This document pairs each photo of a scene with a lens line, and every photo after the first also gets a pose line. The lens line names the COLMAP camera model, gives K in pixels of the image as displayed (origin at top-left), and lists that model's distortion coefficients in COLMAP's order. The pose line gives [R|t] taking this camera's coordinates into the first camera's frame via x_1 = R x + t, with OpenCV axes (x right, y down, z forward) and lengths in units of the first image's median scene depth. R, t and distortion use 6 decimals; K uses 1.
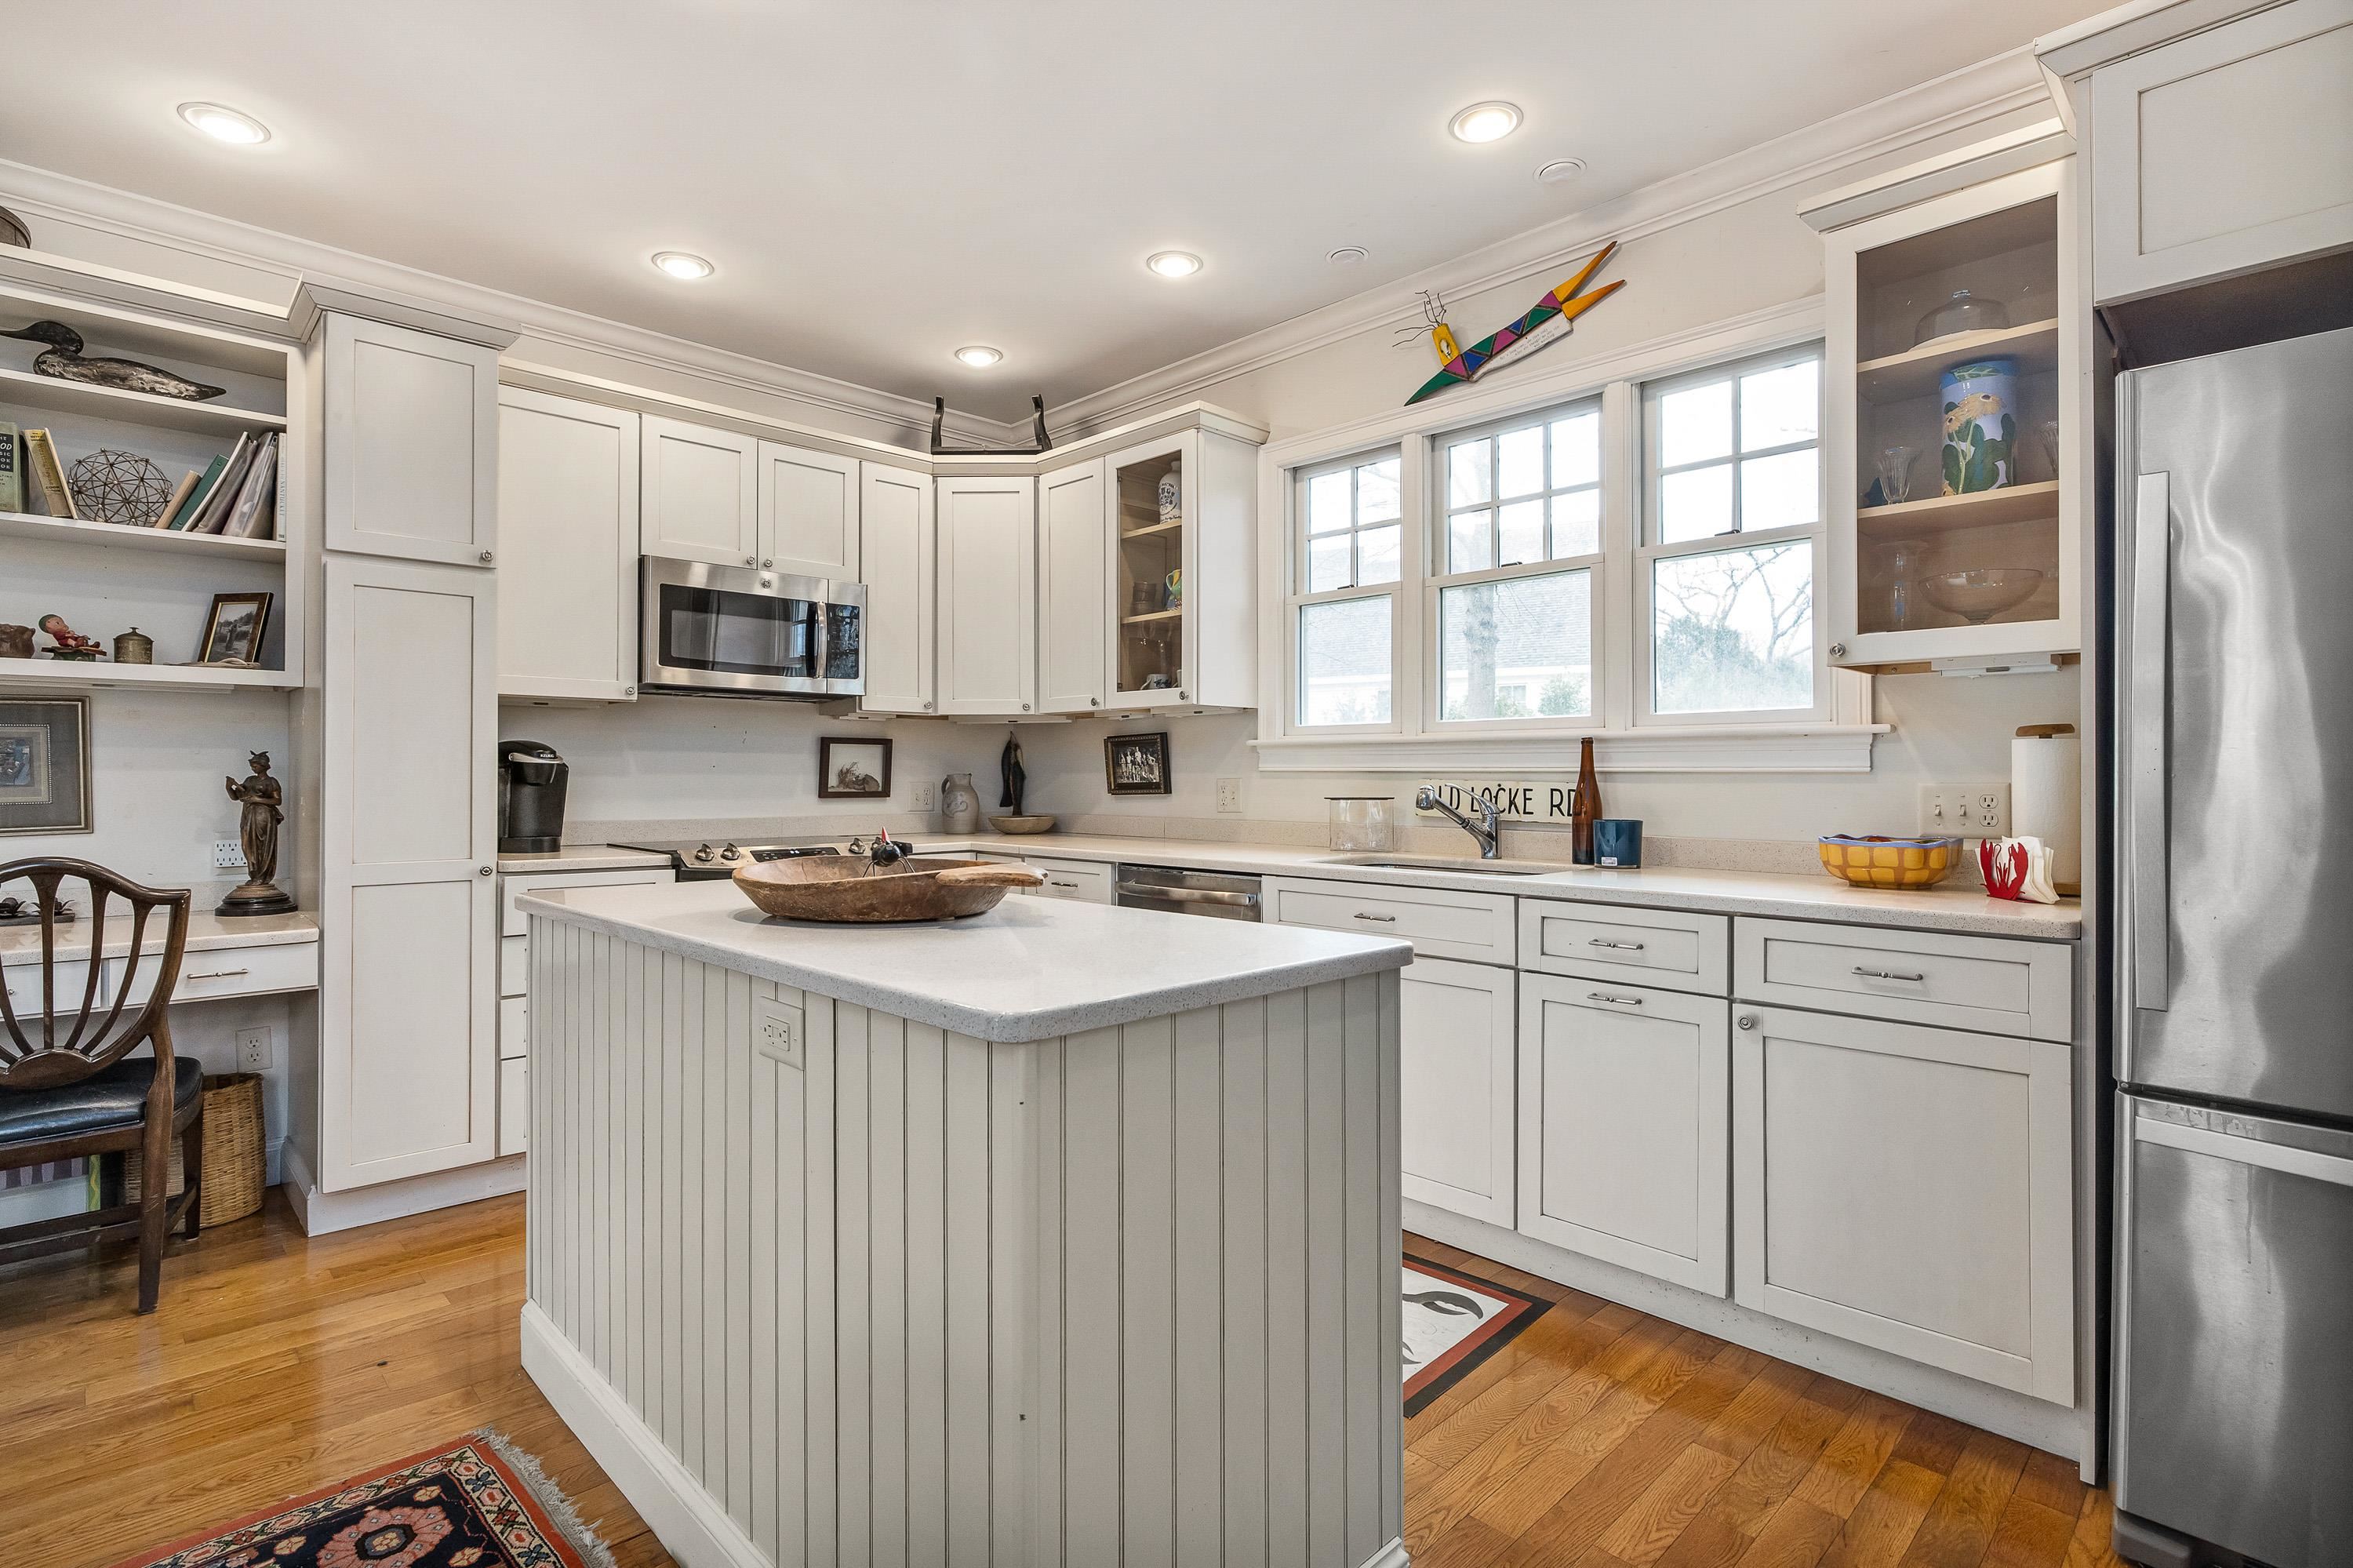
lens RADIAL K [[1138.1, 0, 1171.0], [0, 1138.1, 773.7], [0, 0, 1]] dist [-0.001538, 0.001439]
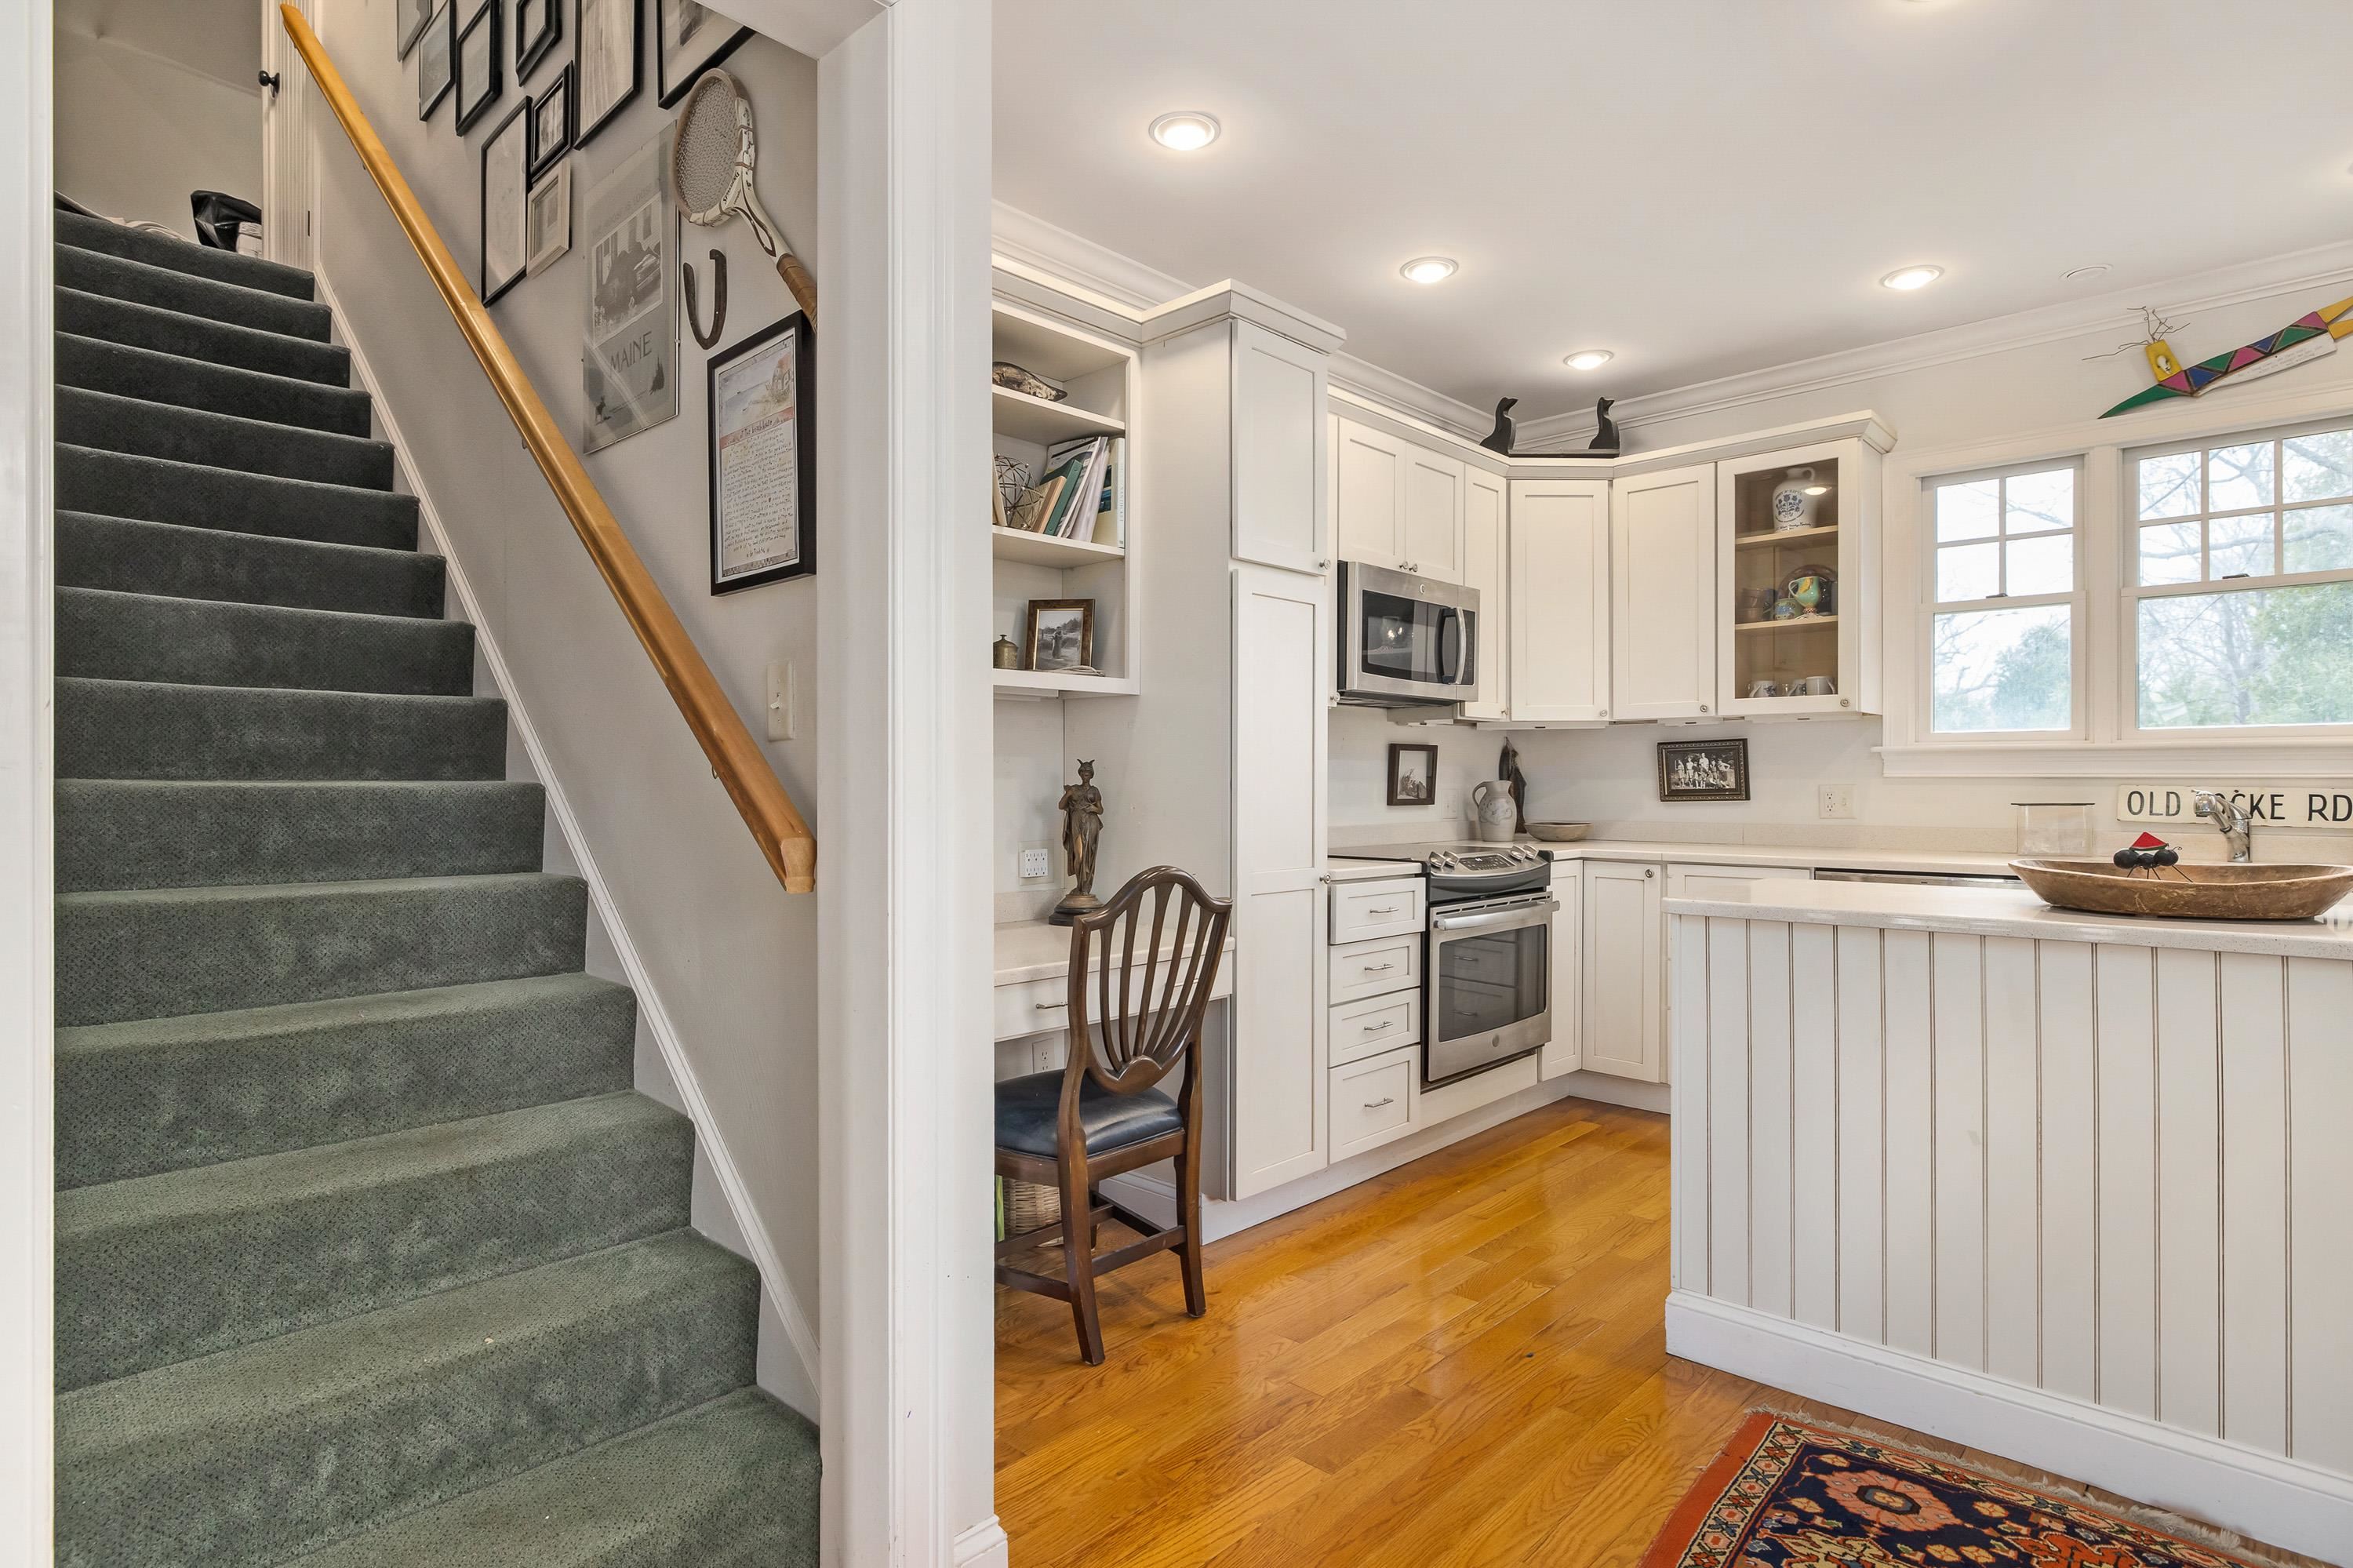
lens RADIAL K [[1213.3, 0, 1182.0], [0, 1213.3, 789.2], [0, 0, 1]] dist [0.002524, -0.000284]
pose [[0.998870, -0.002151, 0.047476, -0.699232], [0.001733, 0.999959, 0.008846, -0.002881], [-0.047493, -0.008754, 0.998833, -0.052655]]
